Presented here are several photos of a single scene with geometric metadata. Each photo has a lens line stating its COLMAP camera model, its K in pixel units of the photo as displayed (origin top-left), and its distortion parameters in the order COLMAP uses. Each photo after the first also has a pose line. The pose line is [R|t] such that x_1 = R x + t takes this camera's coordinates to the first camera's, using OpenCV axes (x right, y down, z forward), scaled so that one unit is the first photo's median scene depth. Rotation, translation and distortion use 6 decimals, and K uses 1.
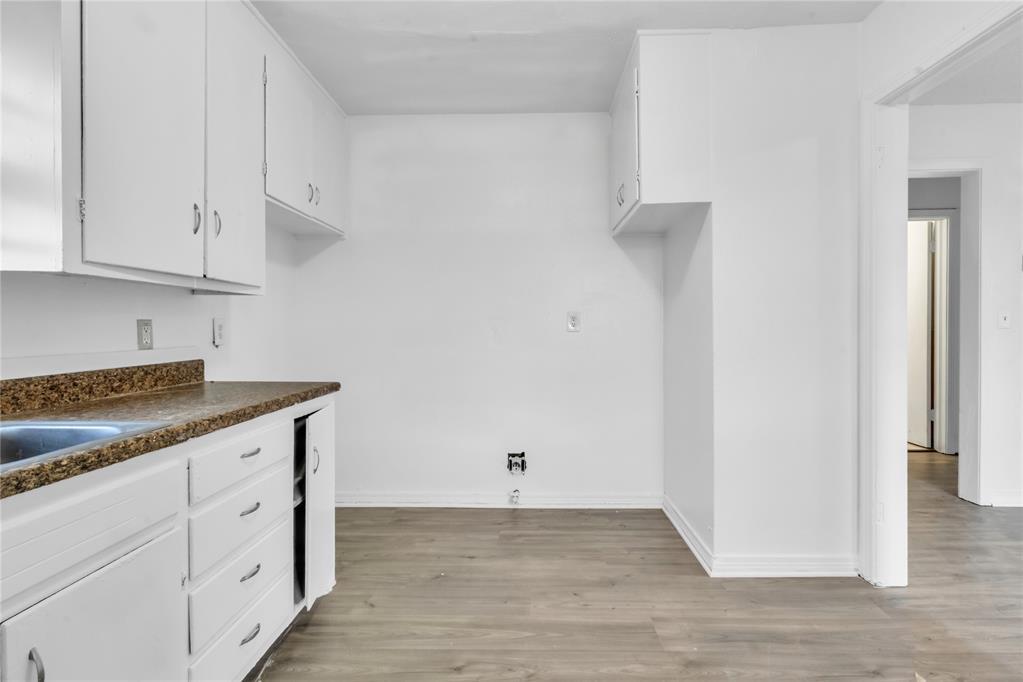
lens RADIAL K [[471.2, 0, 513.0], [0, 471.2, 336.1], [0, 0, 1]] dist [0.003555, 0.000905]
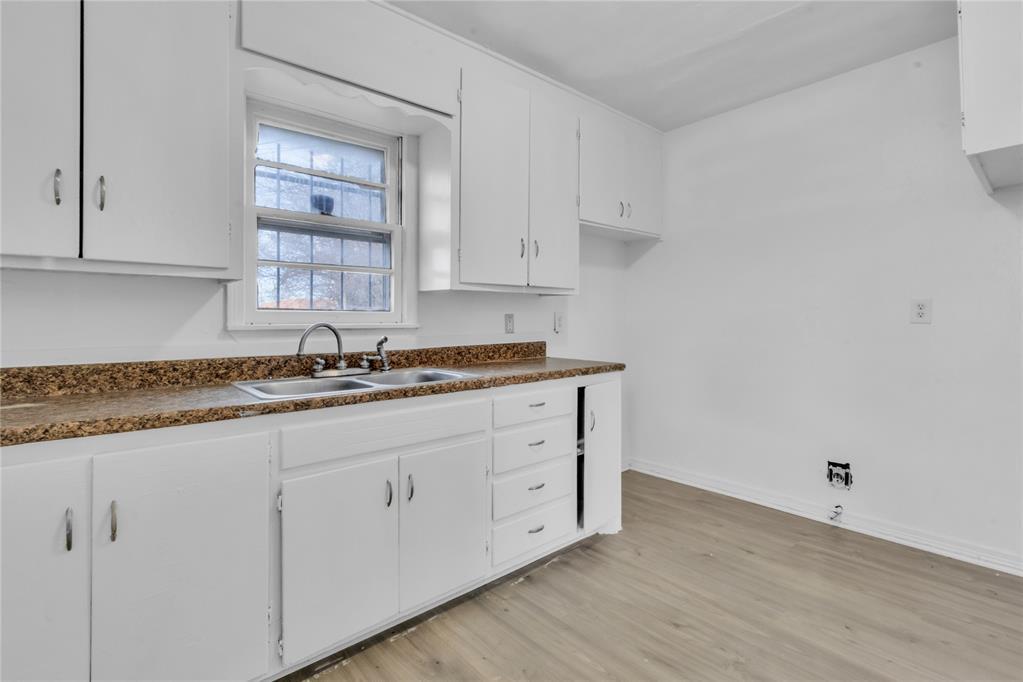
lens RADIAL K [[471.2, 0, 524.3], [0, 471.2, 316.1], [0, 0, 1]] dist [0.003555, 0.000905]
pose [[0.694679, -0.005546, -0.719298, 0.370641], [-0.010101, 0.999796, -0.017464, -0.001604], [0.719249, 0.019398, 0.694482, -0.040955]]
